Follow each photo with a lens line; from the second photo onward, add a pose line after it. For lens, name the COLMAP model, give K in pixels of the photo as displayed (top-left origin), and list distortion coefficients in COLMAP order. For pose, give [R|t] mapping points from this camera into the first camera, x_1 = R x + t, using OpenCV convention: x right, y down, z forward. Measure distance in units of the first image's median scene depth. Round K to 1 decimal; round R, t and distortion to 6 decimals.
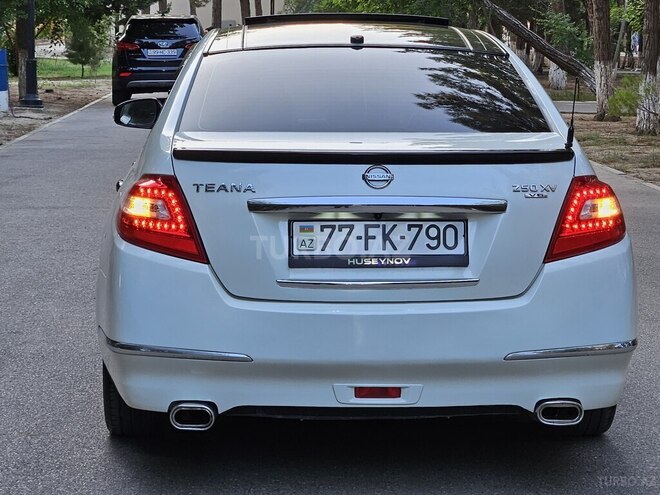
lens RADIAL K [[1472.1, 0, 329.1], [0, 1472.1, 290.1], [0, 0, 1]] dist [-0.231108, 3.574667]
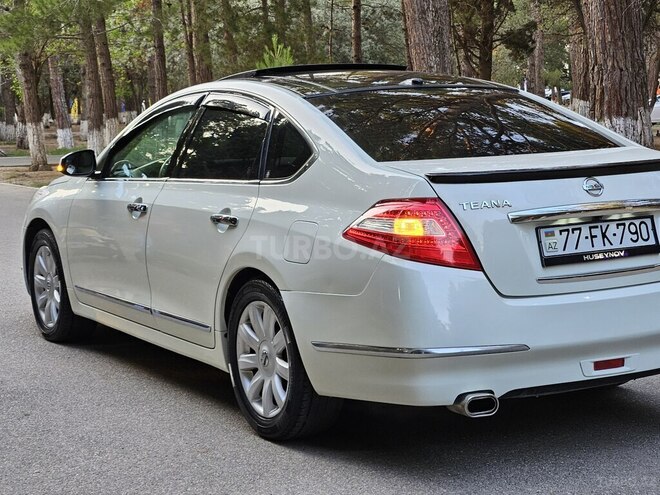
lens RADIAL K [[1518.4, 0, 330.0], [0, 1518.4, 247.5], [0, 0, 1]] dist [-0.086938, 3.636867]
pose [[0.887794, -0.084923, 0.452338, -0.732034], [0.117637, 0.992053, -0.044633, 0.003456], [-0.444953, 0.092837, 0.890729, -0.019393]]
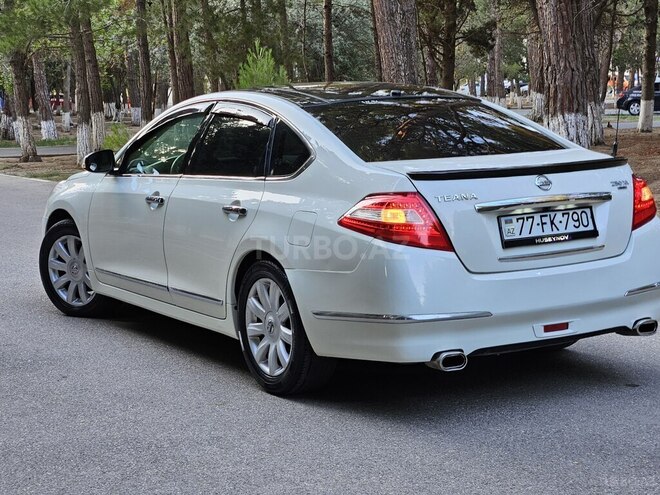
lens RADIAL K [[1472.1, 0, 329.1], [0, 1472.1, 290.1], [0, 0, 1]] dist [-0.231108, 3.574667]
pose [[0.877263, -0.107754, 0.467760, -0.861978], [0.123493, 0.992341, -0.003009, 0.008565], [-0.463853, 0.060405, 0.883851, -0.205691]]
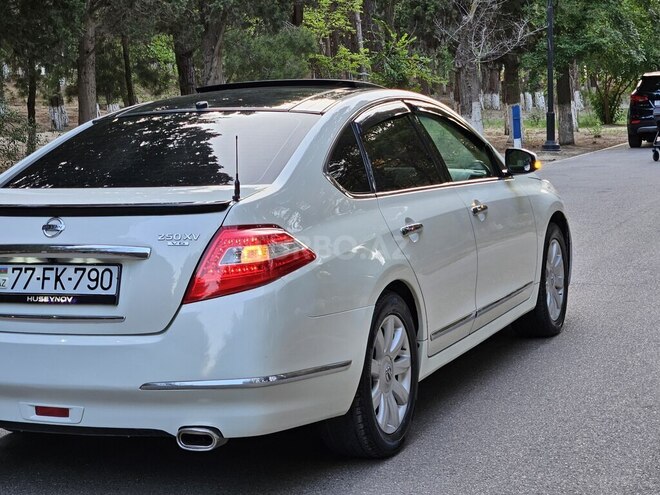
lens RADIAL K [[1518.4, 0, 330.0], [0, 1518.4, 247.5], [0, 0, 1]] dist [-0.086938, 3.636867]
pose [[0.895931, 0.007615, -0.444129, 0.771919], [-0.033977, 0.998099, -0.051427, -0.005672], [0.442893, 0.061165, 0.894486, 0.008262]]
